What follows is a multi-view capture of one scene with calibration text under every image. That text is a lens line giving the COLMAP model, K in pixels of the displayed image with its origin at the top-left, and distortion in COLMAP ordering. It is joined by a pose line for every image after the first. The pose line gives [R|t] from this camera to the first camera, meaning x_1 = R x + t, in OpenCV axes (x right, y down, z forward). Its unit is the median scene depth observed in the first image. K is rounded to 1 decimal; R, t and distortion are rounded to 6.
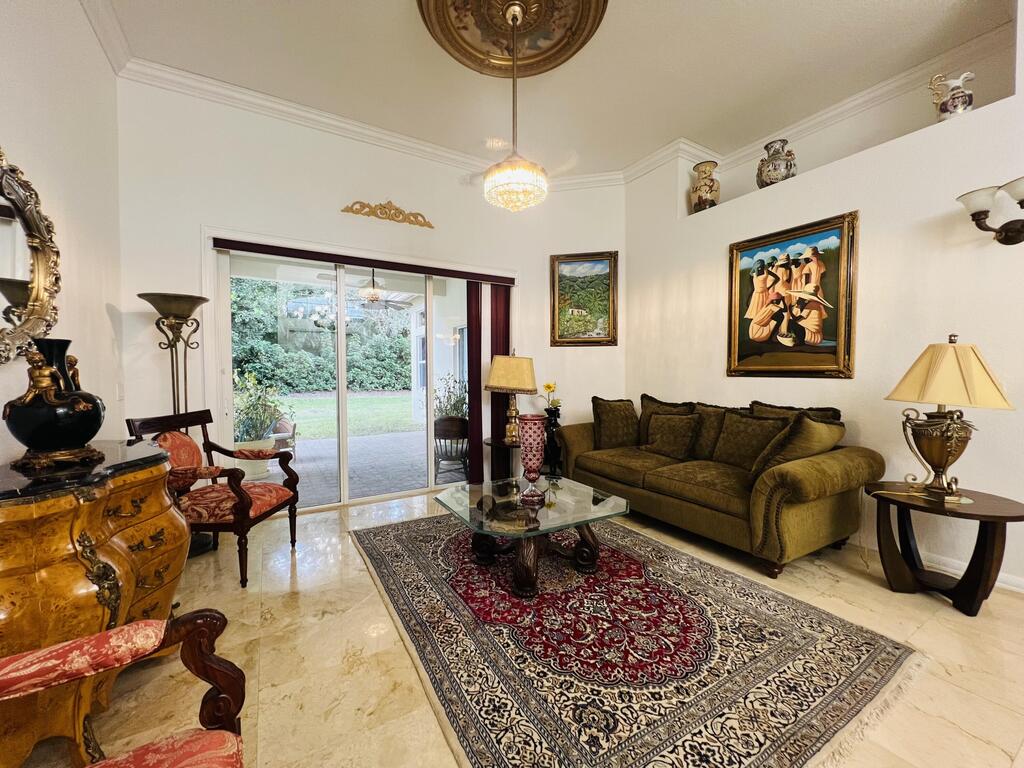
lens RADIAL K [[411.1, 0, 512.7], [0, 411.1, 385.6], [0, 0, 1]] dist [-0.001073, -0.000248]
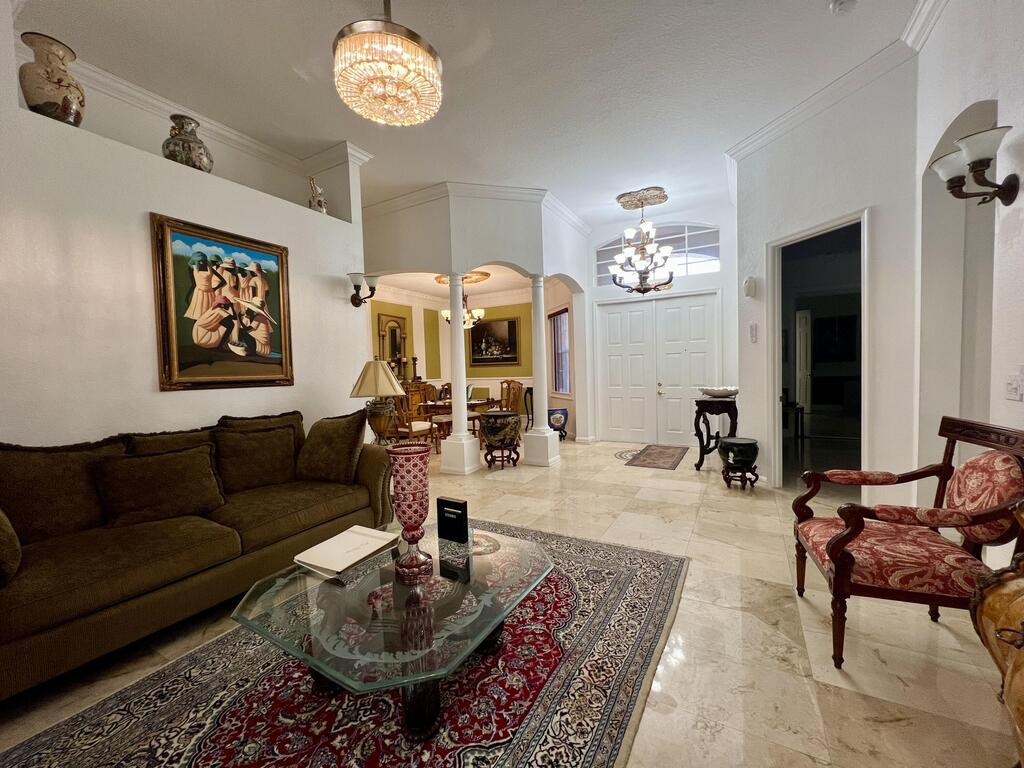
lens RADIAL K [[408.8, 0, 512.5], [0, 408.8, 385.7], [0, 0, 1]] dist [-0.001128, 0.000120]
pose [[-0.489915, -0.019739, 0.871547, -0.494555], [0.058485, 0.996747, 0.055451, -0.041952], [-0.869806, 0.078139, -0.487167, 0.933694]]
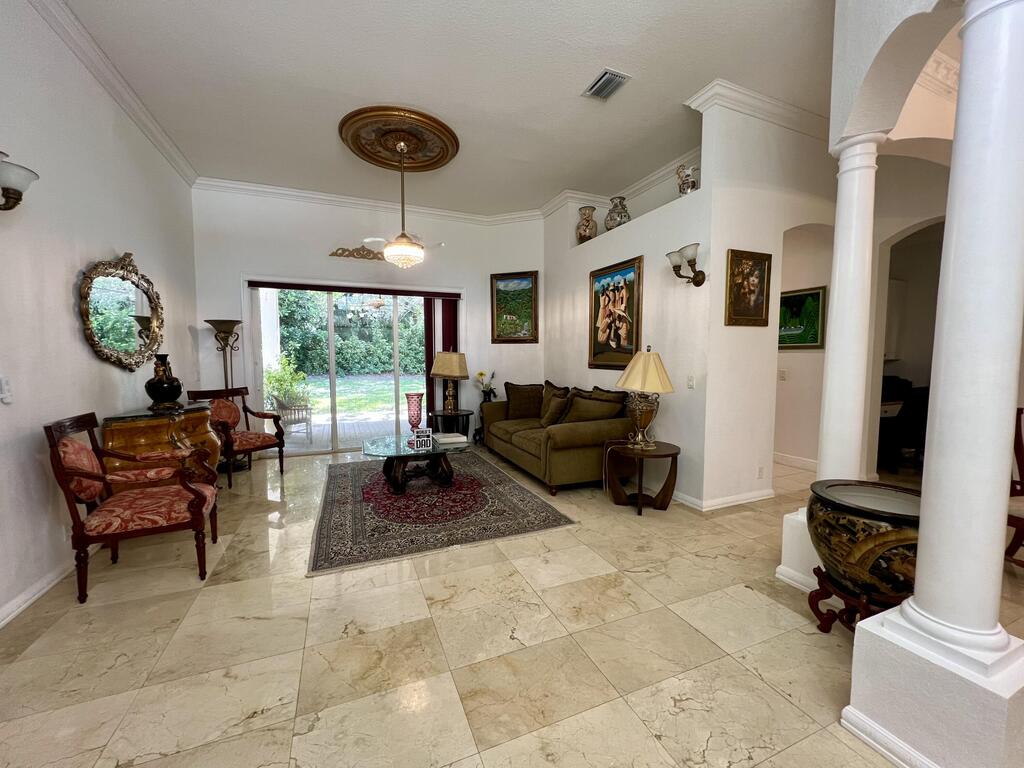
lens RADIAL K [[408.8, 0, 512.5], [0, 408.8, 385.7], [0, 0, 1]] dist [-0.001128, 0.000120]
pose [[0.989496, 0.012610, -0.144006, 0.538728], [-0.006908, 0.999175, 0.040026, -0.019911], [0.144392, -0.038611, 0.988767, -0.455012]]
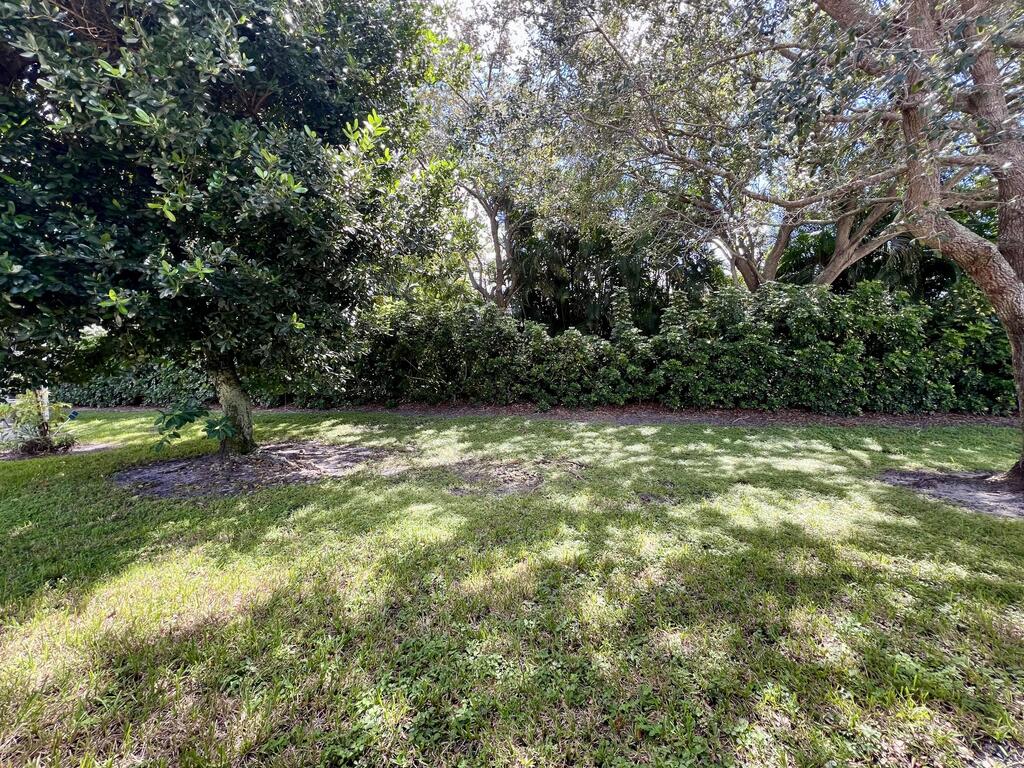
lens RADIAL K [[408.7, 0, 511.1], [0, 408.7, 385.7], [0, 0, 1]] dist [-0.000926, -0.000006]
pose [[0.668393, 0.006407, -0.743780, -0.974040], [-0.011738, 0.999929, -0.001935, -0.057319], [0.743715, 0.010024, 0.668421, 3.385778]]
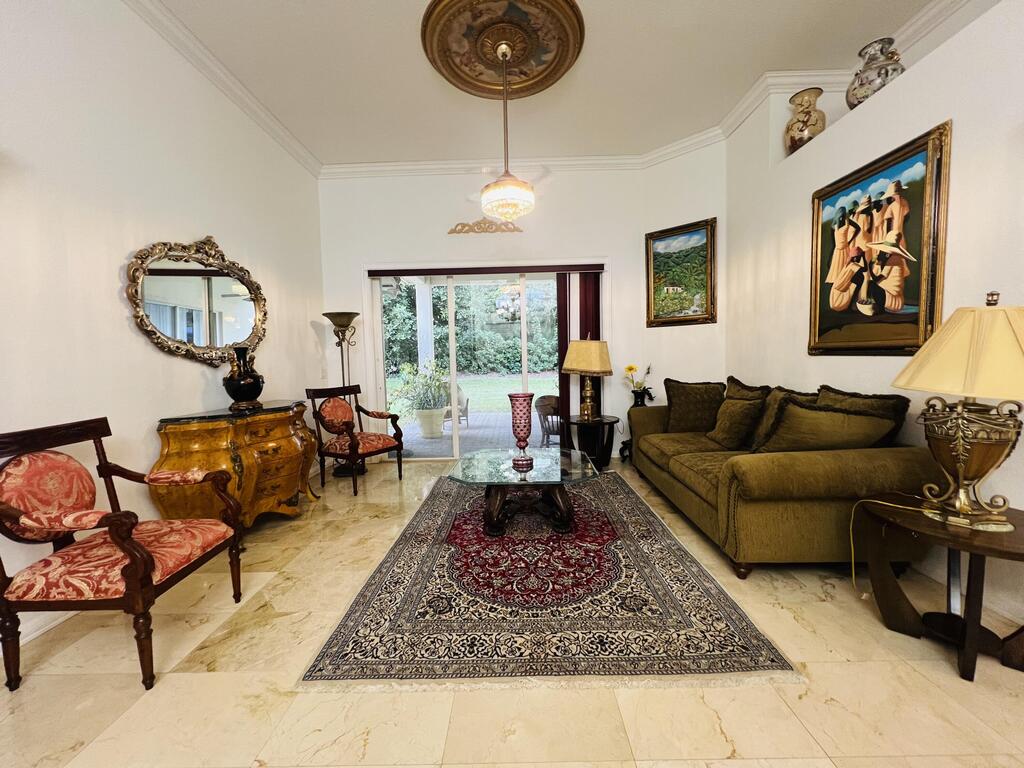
lens RADIAL K [[411.1, 0, 512.7], [0, 411.1, 385.6], [0, 0, 1]] dist [-0.001073, -0.000248]
pose [[0.853221, 0.017055, -0.521270, 0.513845], [0.006249, 0.999059, 0.042915, -0.001015], [0.521512, -0.039873, 0.852312, -0.019265]]
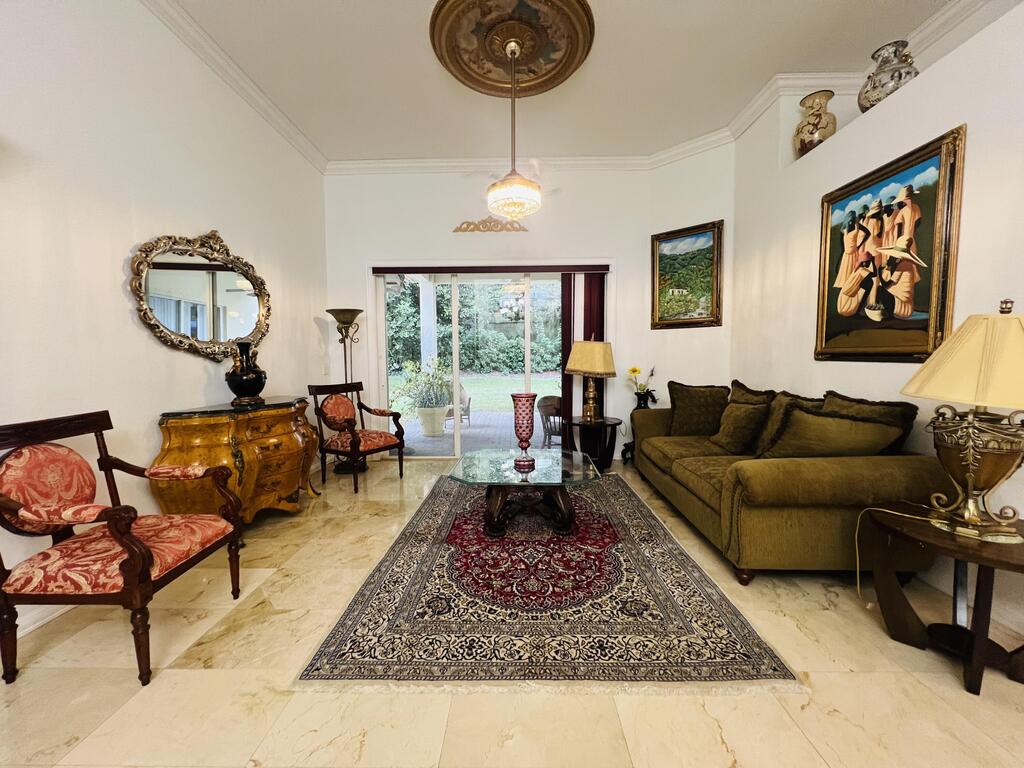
lens RADIAL K [[411.1, 0, 512.7], [0, 411.1, 385.6], [0, 0, 1]] dist [-0.001073, -0.000248]
pose [[0.850089, 0.032714, -0.525622, 0.509326], [-0.011183, 0.998965, 0.044087, -0.002006], [0.526520, -0.031600, 0.849575, -0.015686]]
